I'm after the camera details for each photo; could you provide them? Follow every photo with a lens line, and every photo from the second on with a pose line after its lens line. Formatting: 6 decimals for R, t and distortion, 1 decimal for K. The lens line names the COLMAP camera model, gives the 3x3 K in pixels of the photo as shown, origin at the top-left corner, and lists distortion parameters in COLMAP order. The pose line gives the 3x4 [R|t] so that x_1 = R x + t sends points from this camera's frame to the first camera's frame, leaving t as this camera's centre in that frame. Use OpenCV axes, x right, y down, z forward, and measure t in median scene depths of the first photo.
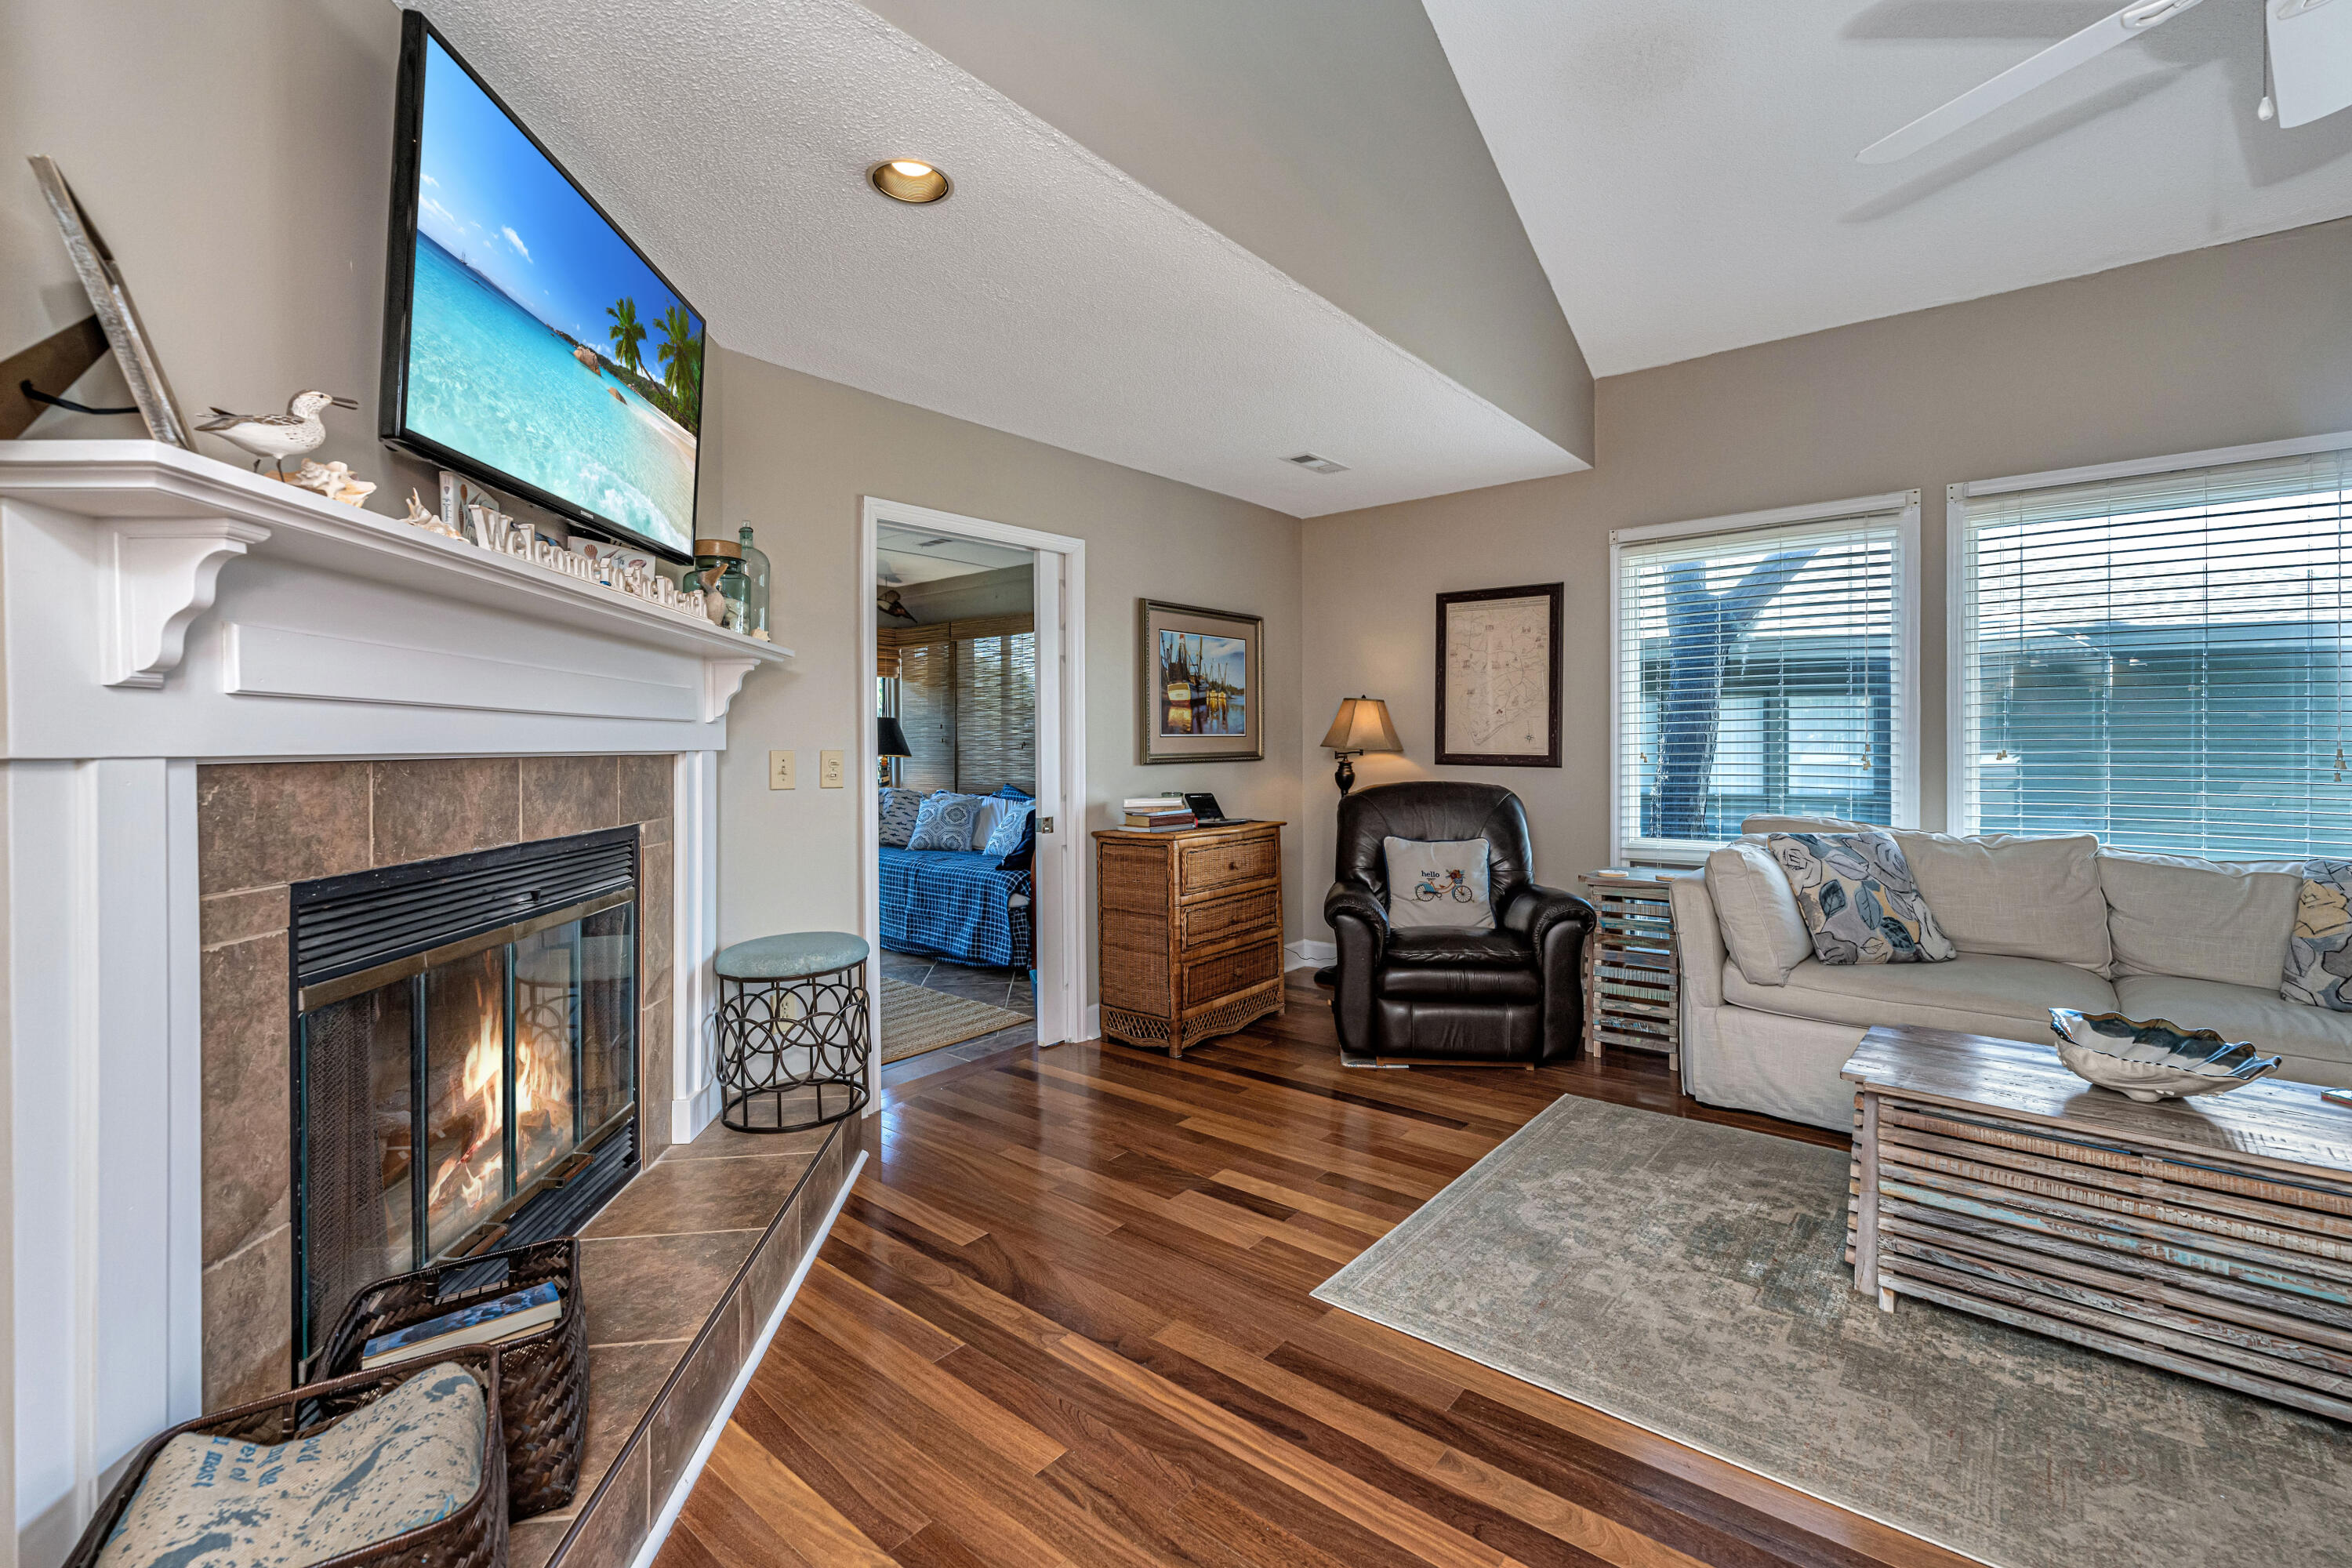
lens RADIAL K [[994.2, 0, 1242.0], [0, 994.2, 744.4], [0, 0, 1]] dist [-0.000727, -0.000214]
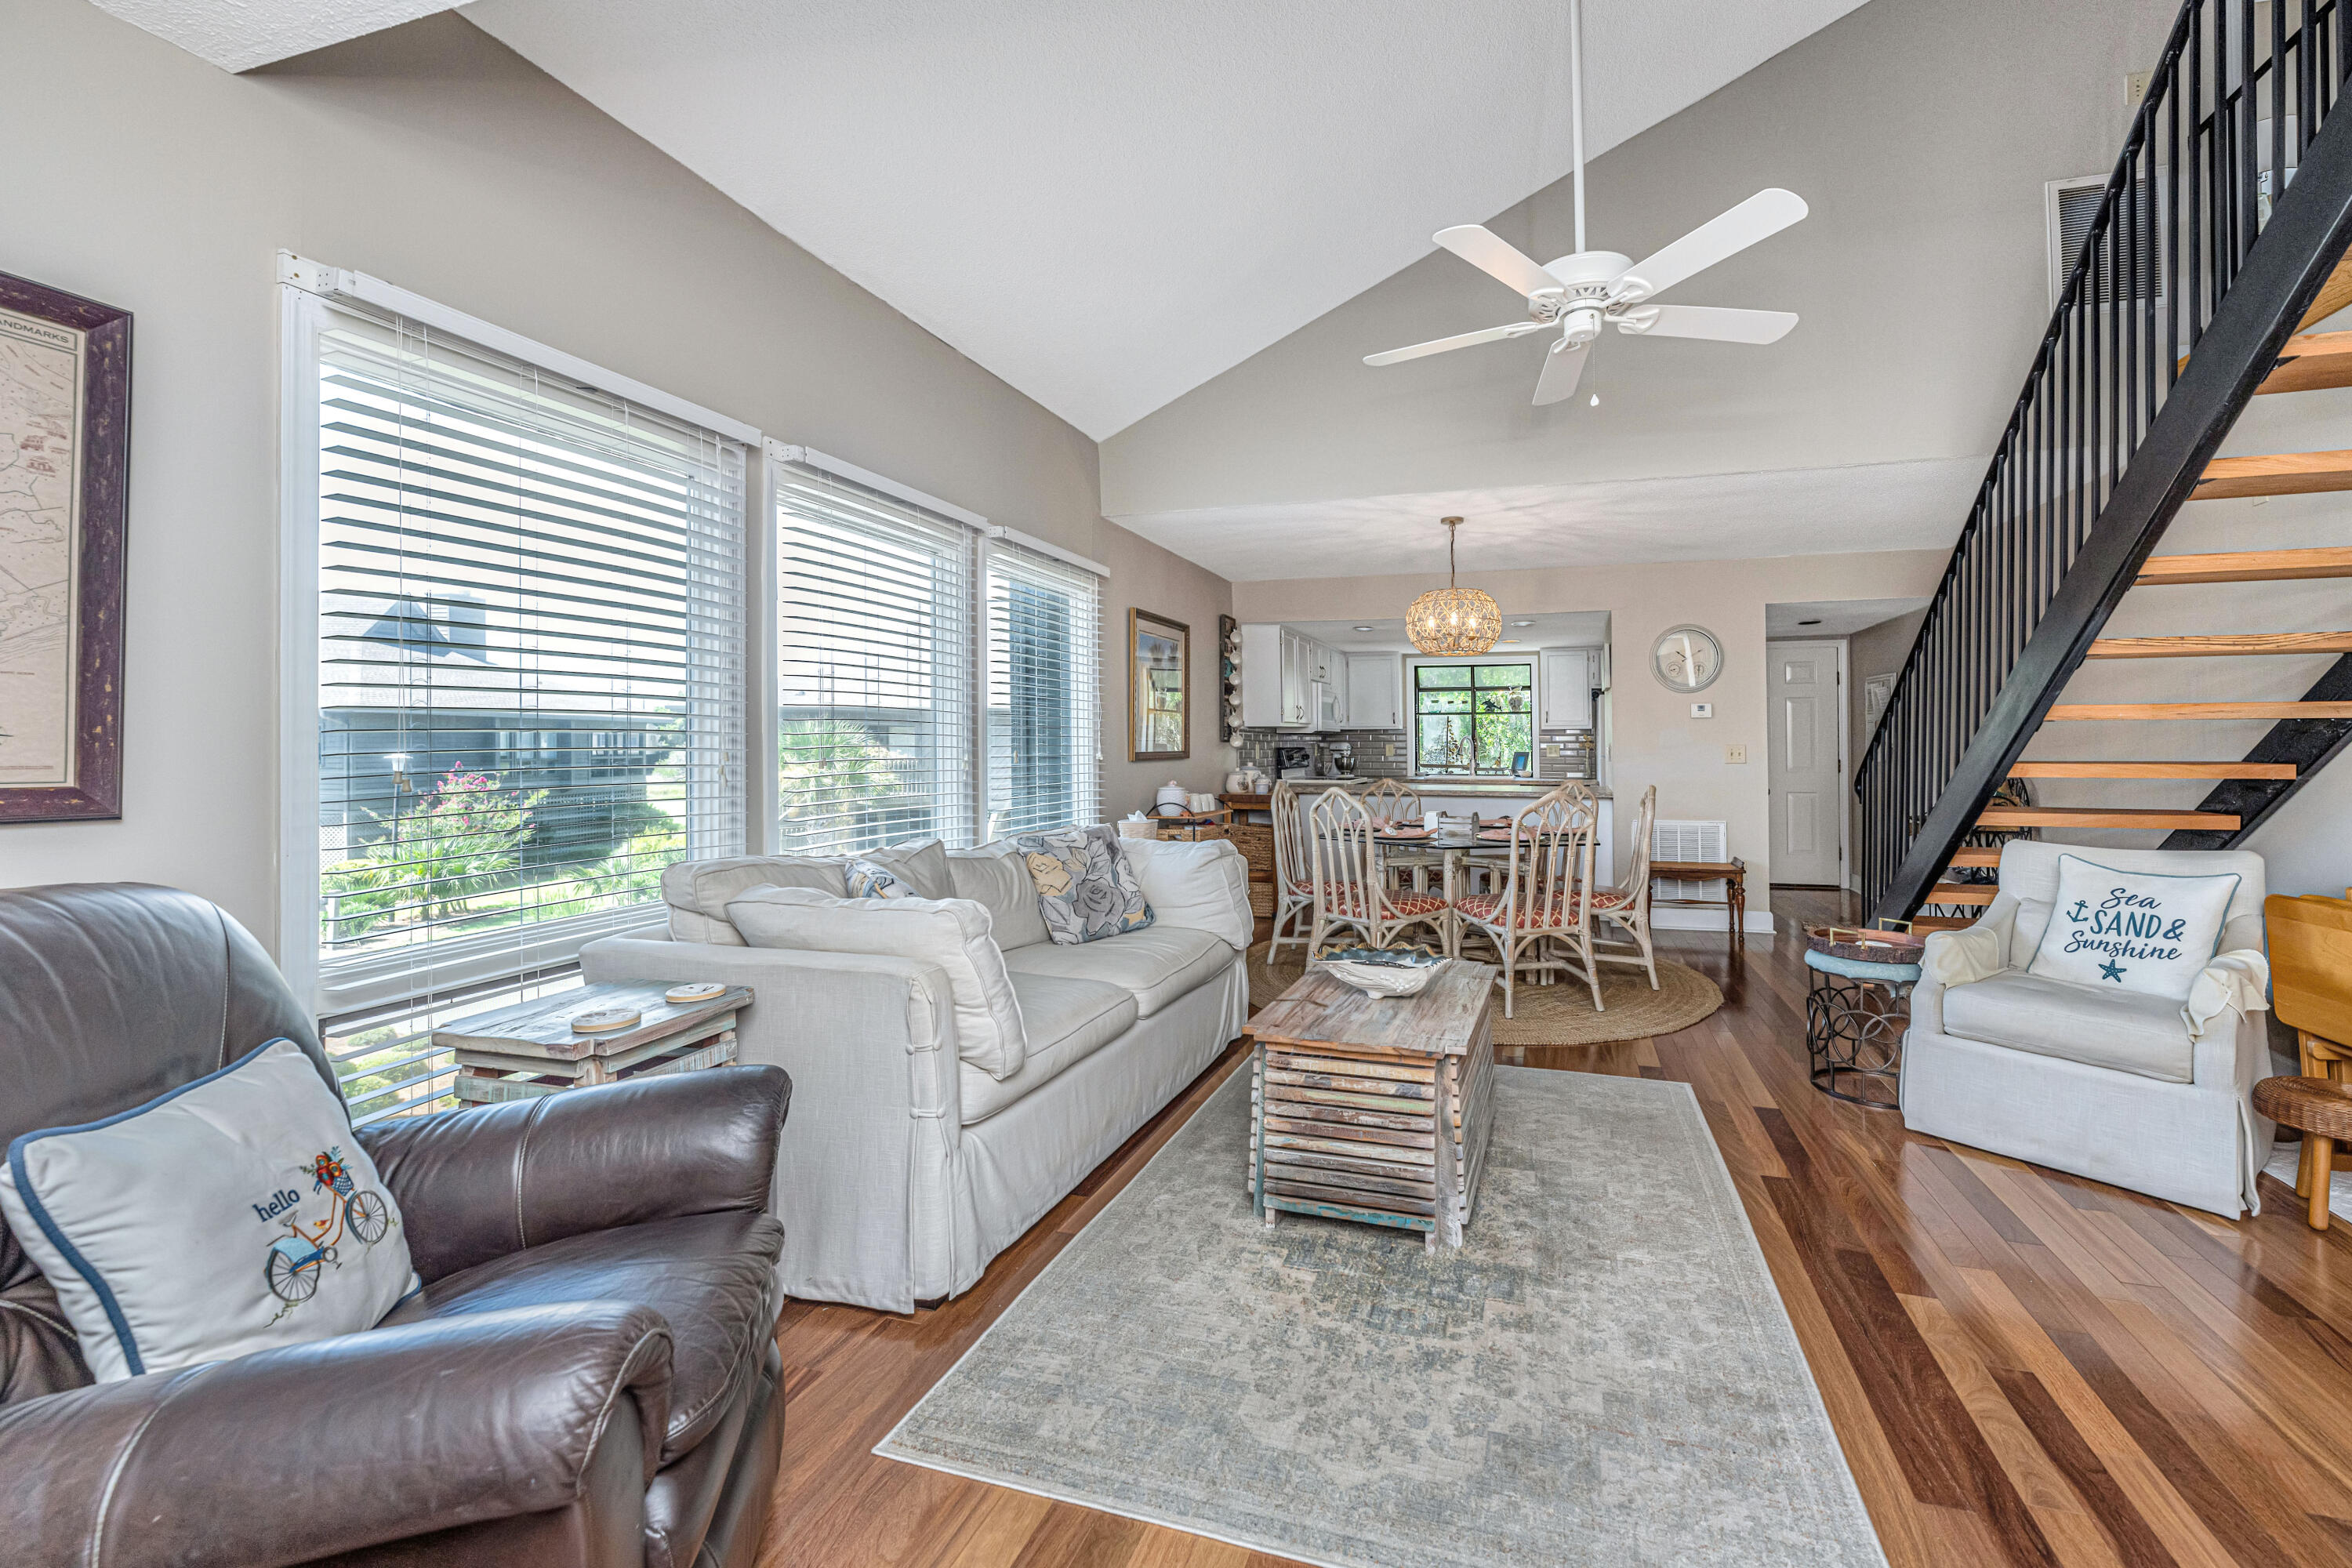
lens RADIAL K [[954.3, 0, 1238.6], [0, 954.3, 754.2], [0, 0, 1]] dist [0.000805, 0.000070]
pose [[-0.341037, 0.000154, 0.940050, -0.161172], [0.010184, 0.999942, 0.003531, 0.000911], [-0.939995, 0.010778, -0.341019, 0.847484]]
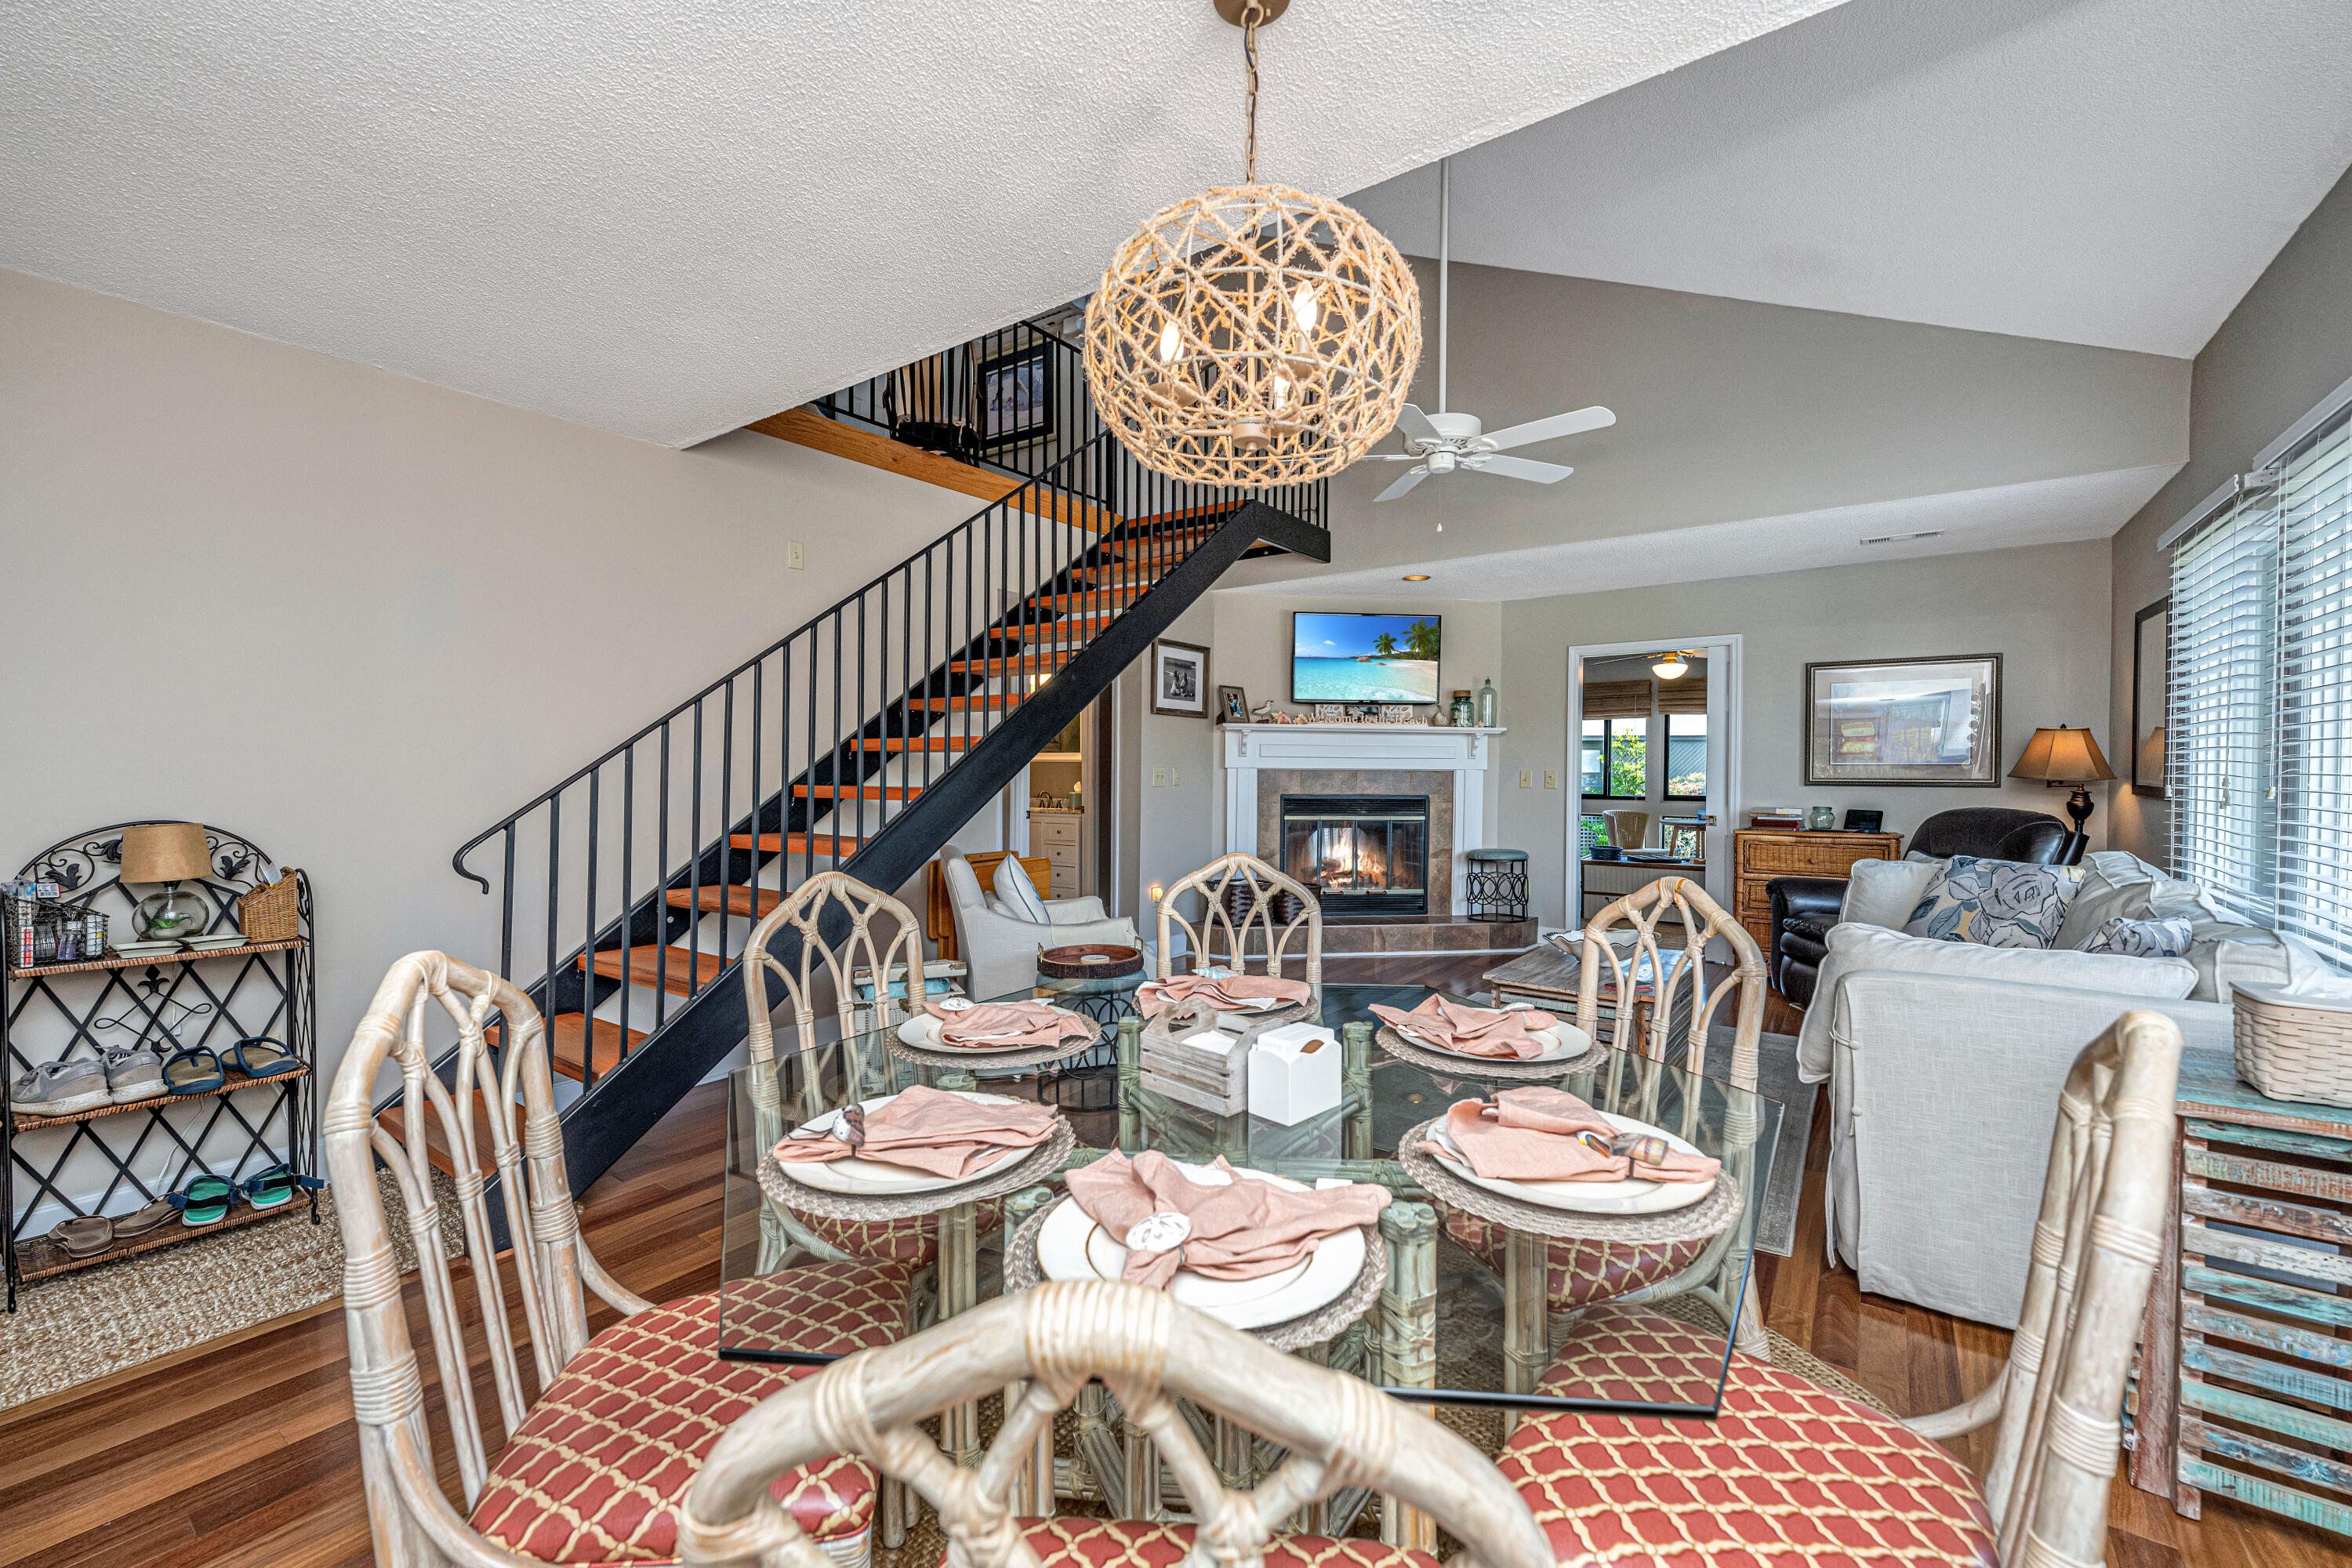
lens RADIAL K [[964.9, 0, 1163.6], [0, 964.9, 781.6], [0, 0, 1]] dist [0.001736, 0.000096]
pose [[0.030208, 0.022316, -0.999294, 1.329129], [-0.006311, 0.999735, 0.022135, -0.009340], [0.999524, 0.005638, 0.030341, 0.083862]]
